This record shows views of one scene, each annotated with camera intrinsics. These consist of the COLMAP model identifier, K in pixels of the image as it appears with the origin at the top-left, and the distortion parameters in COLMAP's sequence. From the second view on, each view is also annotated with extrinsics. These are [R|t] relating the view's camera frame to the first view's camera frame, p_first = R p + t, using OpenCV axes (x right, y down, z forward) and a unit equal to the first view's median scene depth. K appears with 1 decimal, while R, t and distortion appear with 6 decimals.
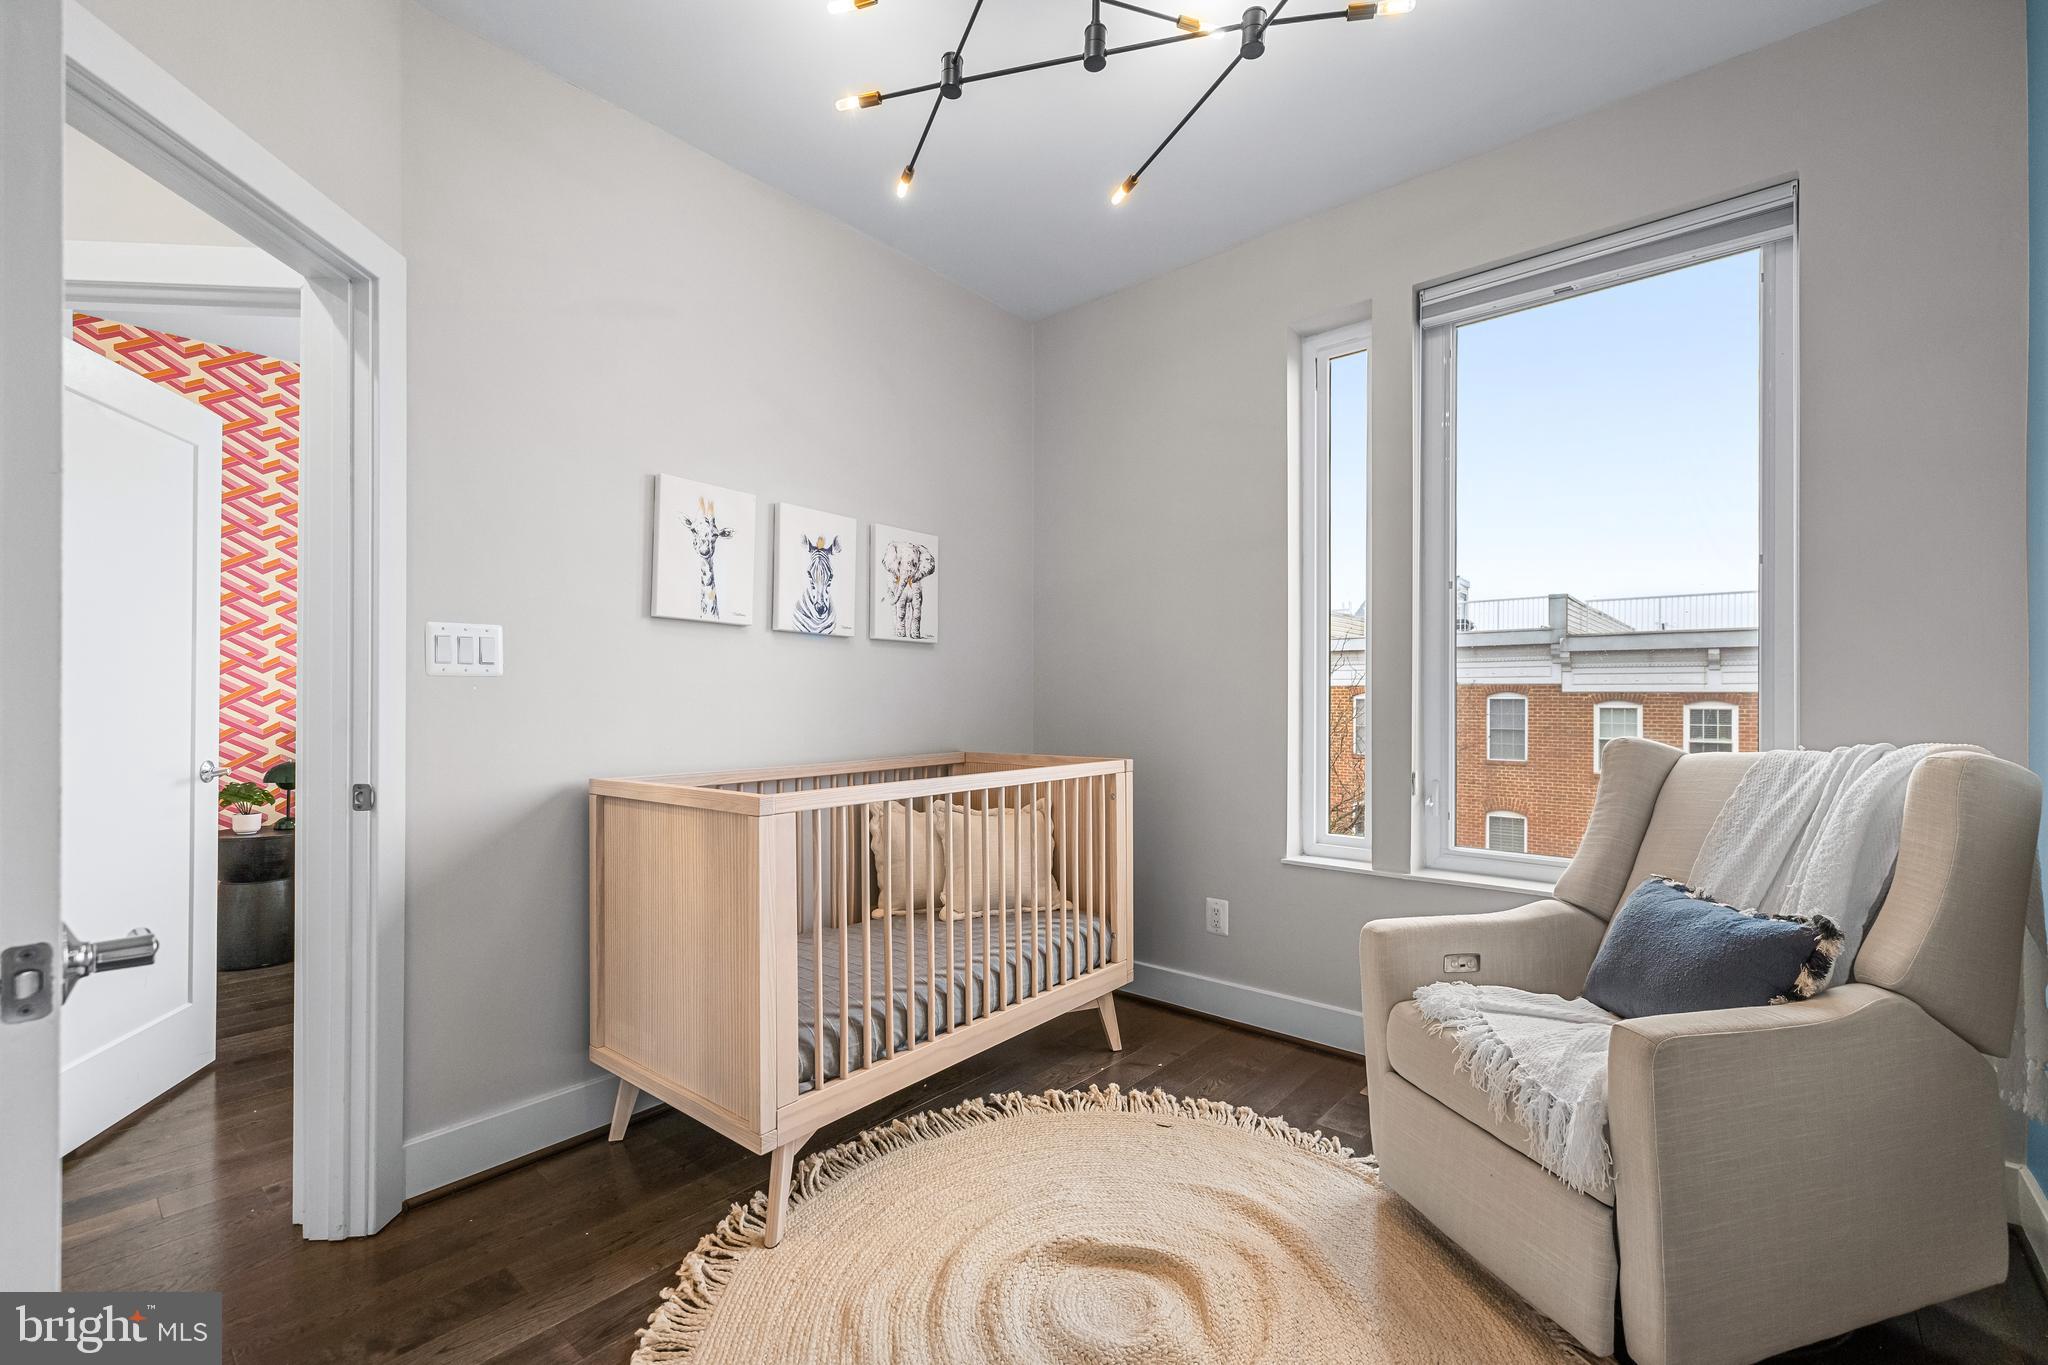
lens RADIAL K [[823.4, 0, 1026.0], [0, 823.4, 698.6], [0, 0, 1]] dist [-0.000990, -0.000099]
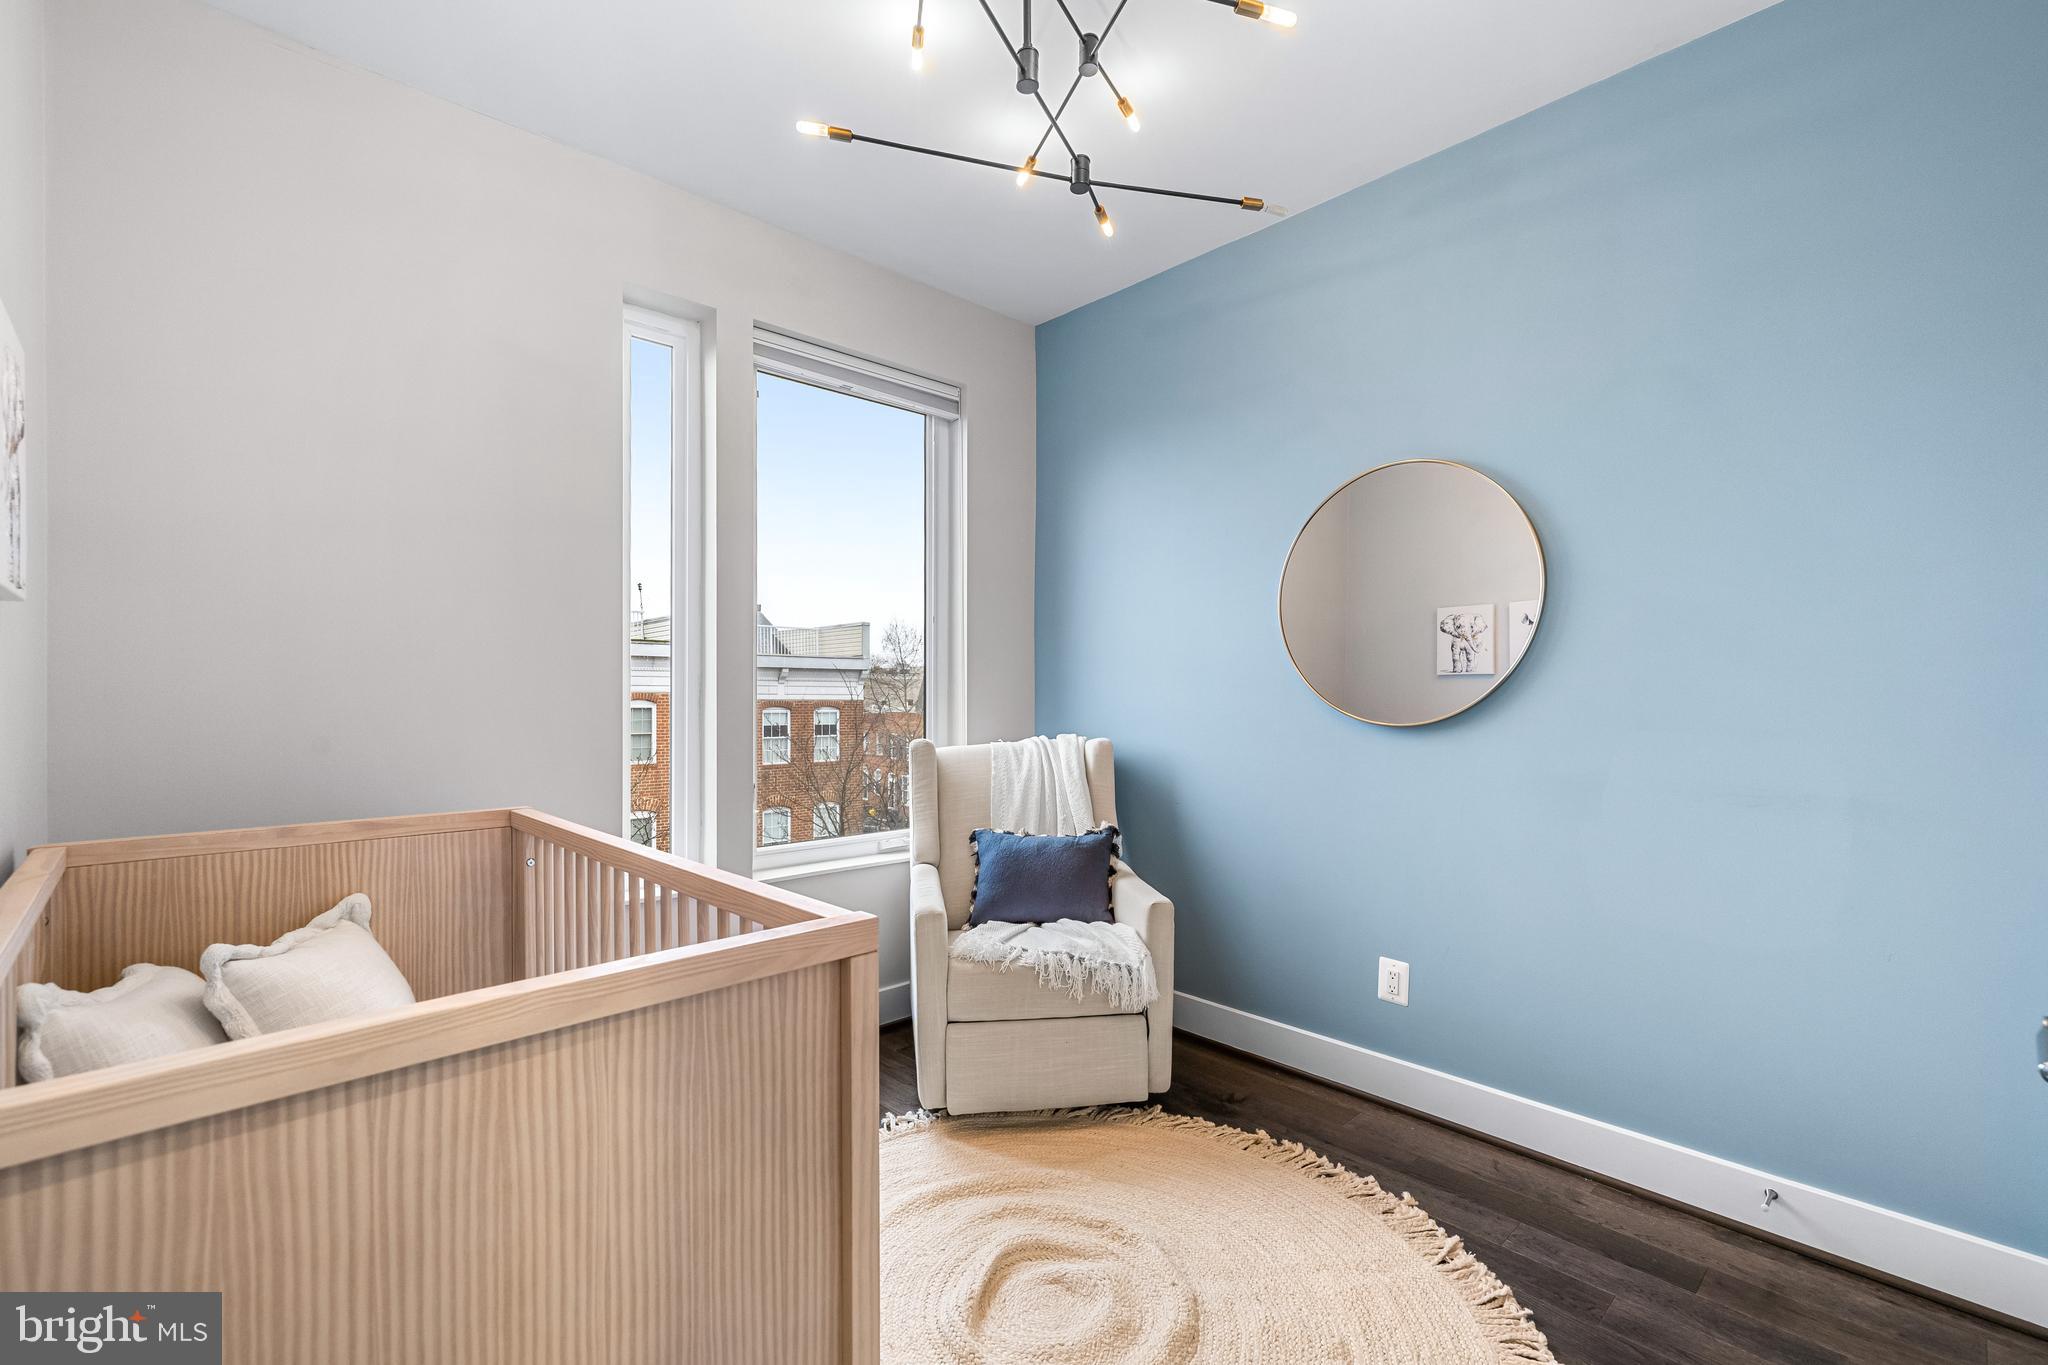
lens RADIAL K [[887.2, 0, 983.6], [0, 887.2, 686.2], [0, 0, 1]] dist [0.001482, 0.000447]
pose [[0.132564, 0.005914, 0.991157, -0.788115], [-0.015664, 0.999870, -0.003871, -0.039062], [-0.991051, -0.015013, 0.132639, 0.718224]]
